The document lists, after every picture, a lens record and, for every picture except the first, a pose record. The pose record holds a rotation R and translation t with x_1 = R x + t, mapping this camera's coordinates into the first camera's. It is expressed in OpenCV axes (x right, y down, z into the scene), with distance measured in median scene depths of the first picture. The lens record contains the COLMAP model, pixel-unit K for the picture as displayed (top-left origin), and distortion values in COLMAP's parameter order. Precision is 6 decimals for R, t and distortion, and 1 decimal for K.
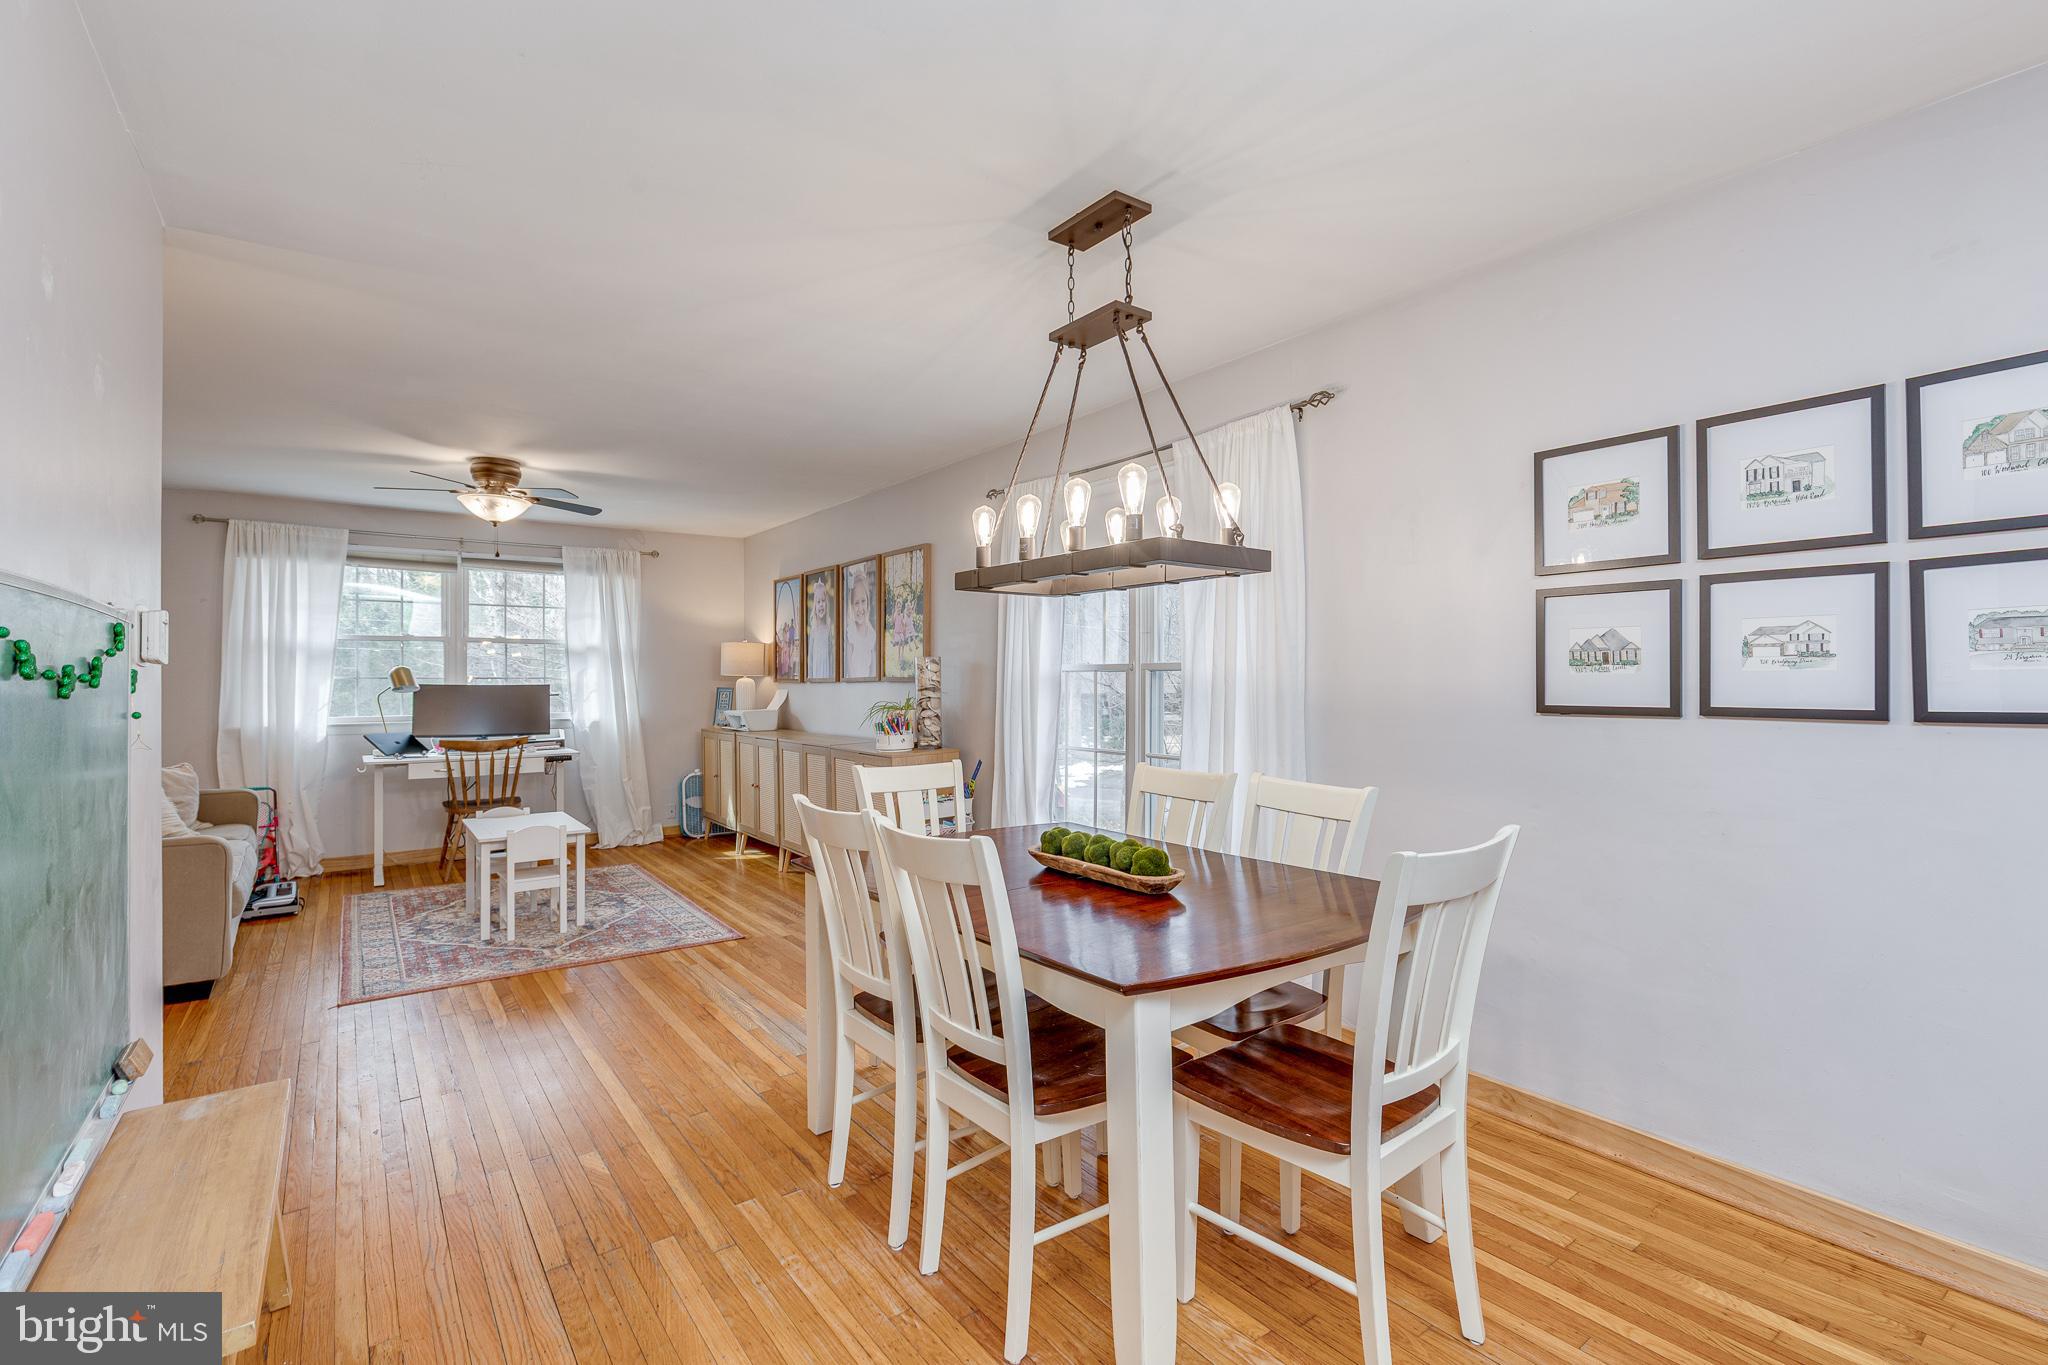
lens RADIAL K [[931.2, 0, 1041.2], [0, 931.2, 672.2], [0, 0, 1]] dist [0.000474, -0.000429]
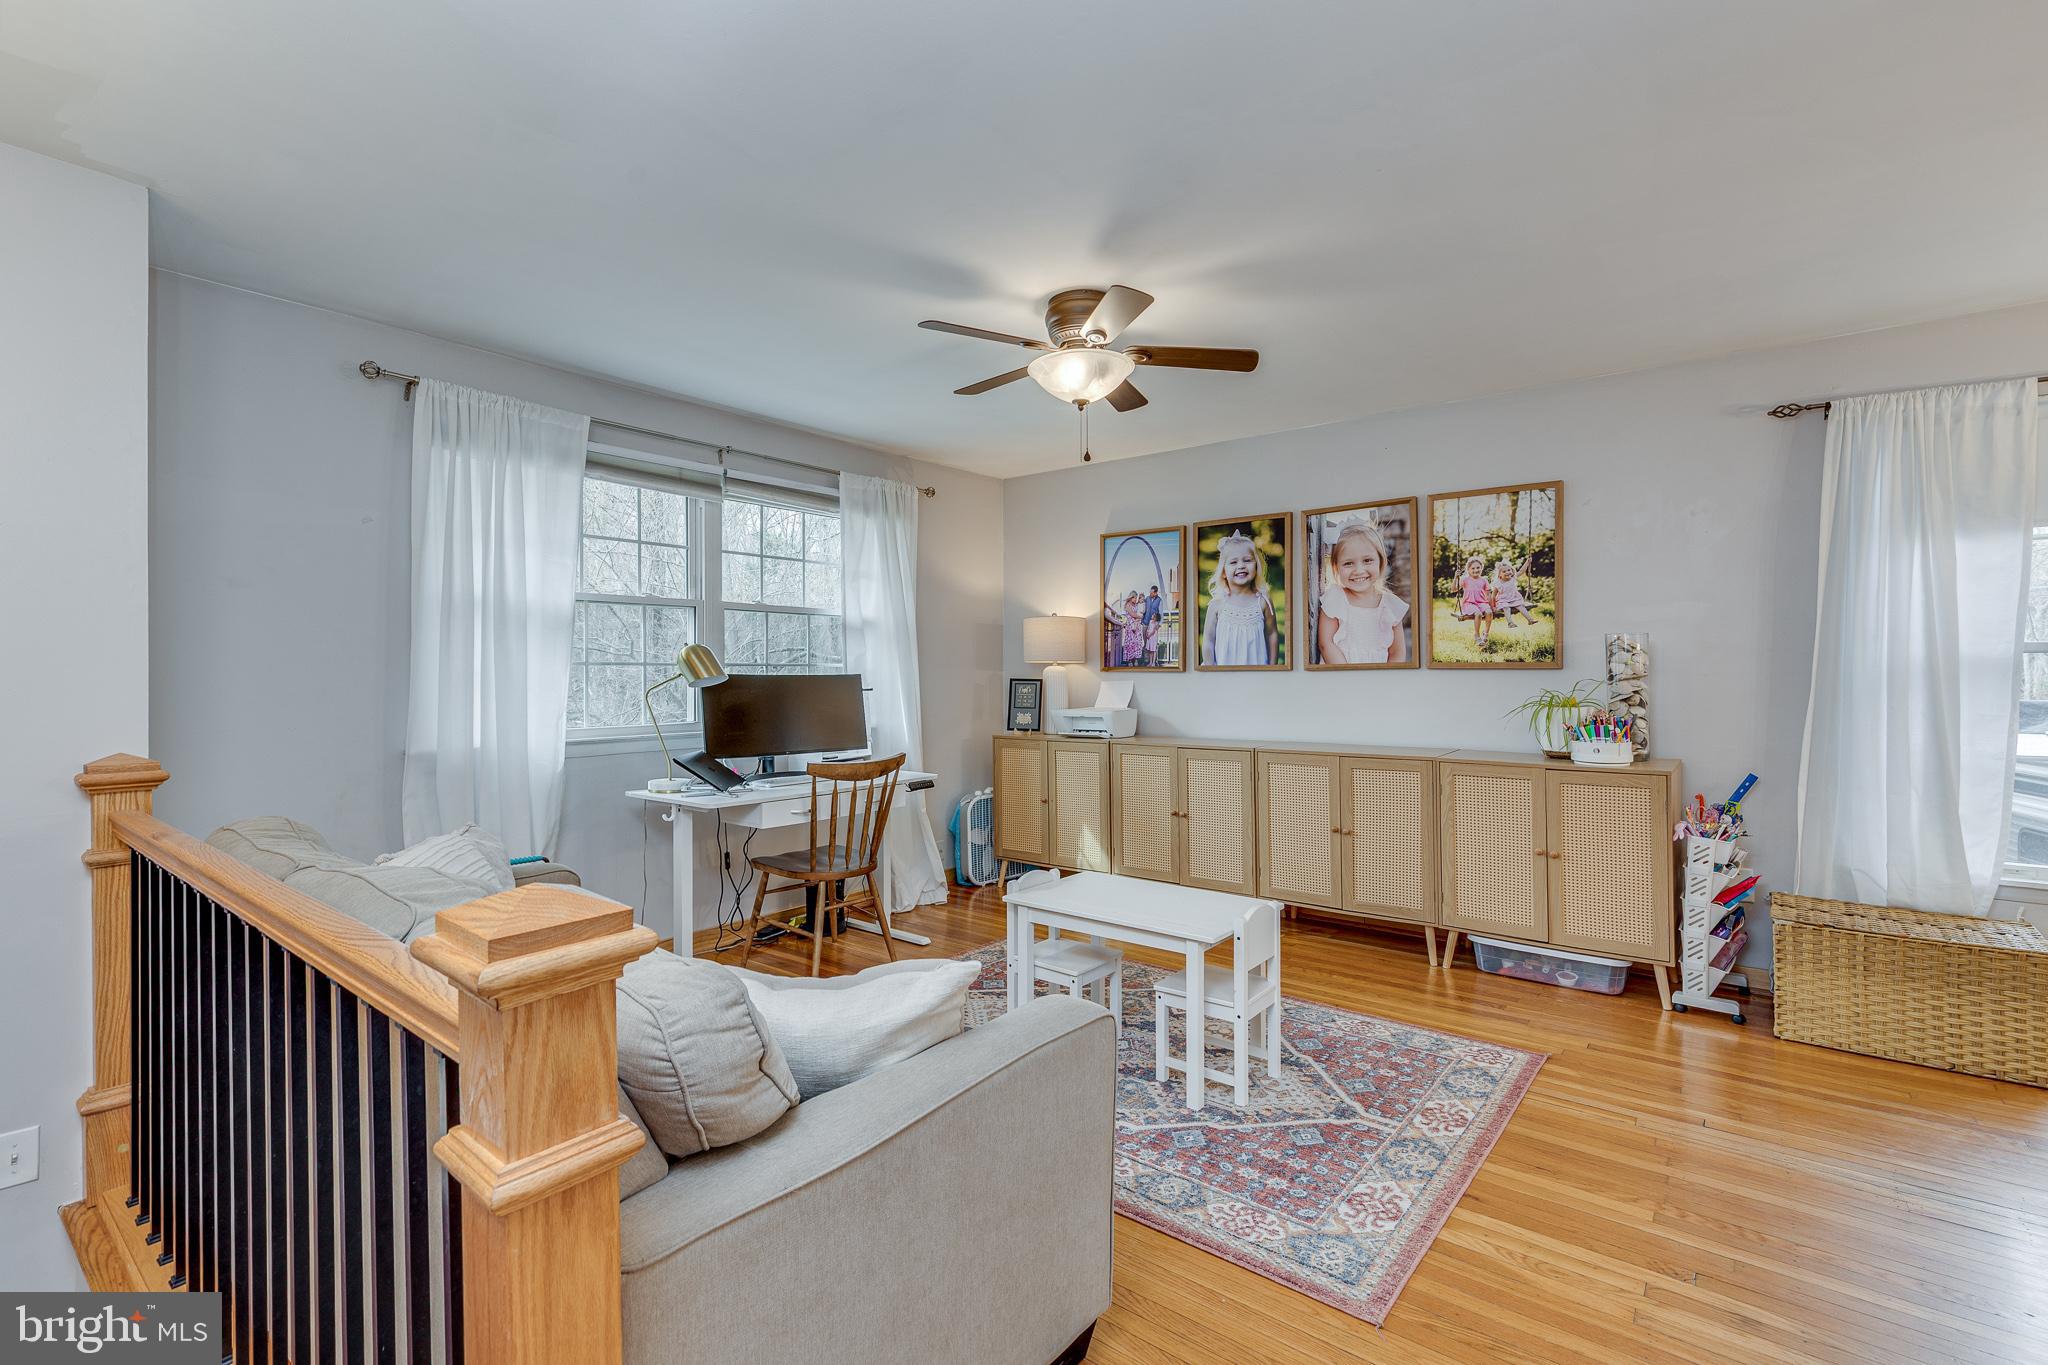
lens RADIAL K [[931.2, 0, 1023.9], [0, 931.2, 672.5], [0, 0, 1]] dist [0.000474, -0.000429]
pose [[0.967305, -0.001021, 0.253614, -0.588640], [-0.000570, 0.999981, 0.006201, 0.007951], [-0.253615, -0.006143, 0.967286, 0.323665]]
